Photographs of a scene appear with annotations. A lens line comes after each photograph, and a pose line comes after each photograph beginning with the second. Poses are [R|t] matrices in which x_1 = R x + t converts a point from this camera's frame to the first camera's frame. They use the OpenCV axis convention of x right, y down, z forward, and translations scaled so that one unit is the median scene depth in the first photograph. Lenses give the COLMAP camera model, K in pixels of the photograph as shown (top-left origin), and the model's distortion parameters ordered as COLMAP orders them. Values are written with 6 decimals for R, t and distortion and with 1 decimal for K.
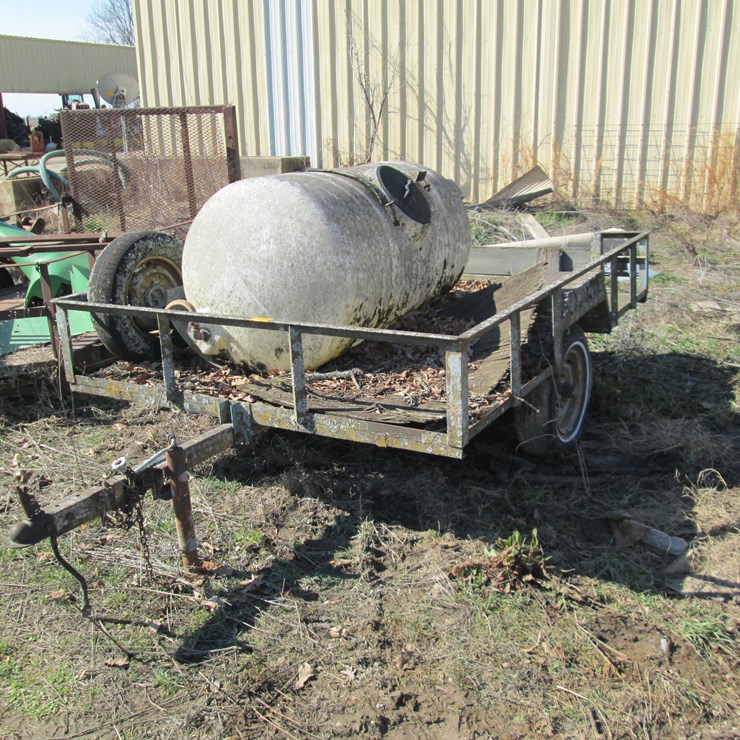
lens RADIAL K [[833.4, 0, 370.0], [0, 833.4, 370.0], [0, 0, 1]] dist [-0.050375, 0.038808]
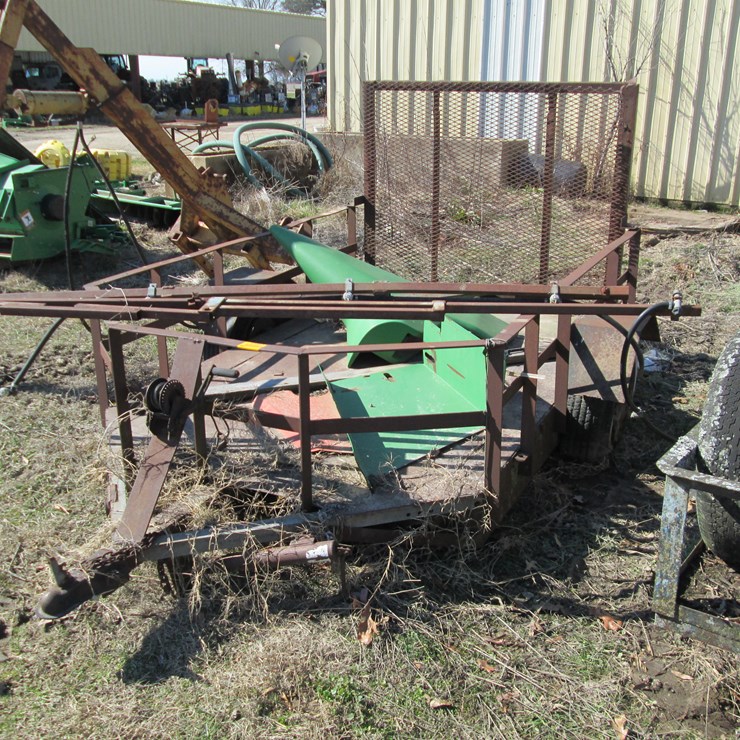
lens RADIAL K [[833.4, 0, 370.0], [0, 833.4, 370.0], [0, 0, 1]] dist [-0.050375, 0.038808]
pose [[0.992568, 0.064275, -0.103332, -0.142137], [-0.061056, 0.997554, 0.034025, -0.041782], [0.105266, -0.027463, 0.994065, 0.131195]]
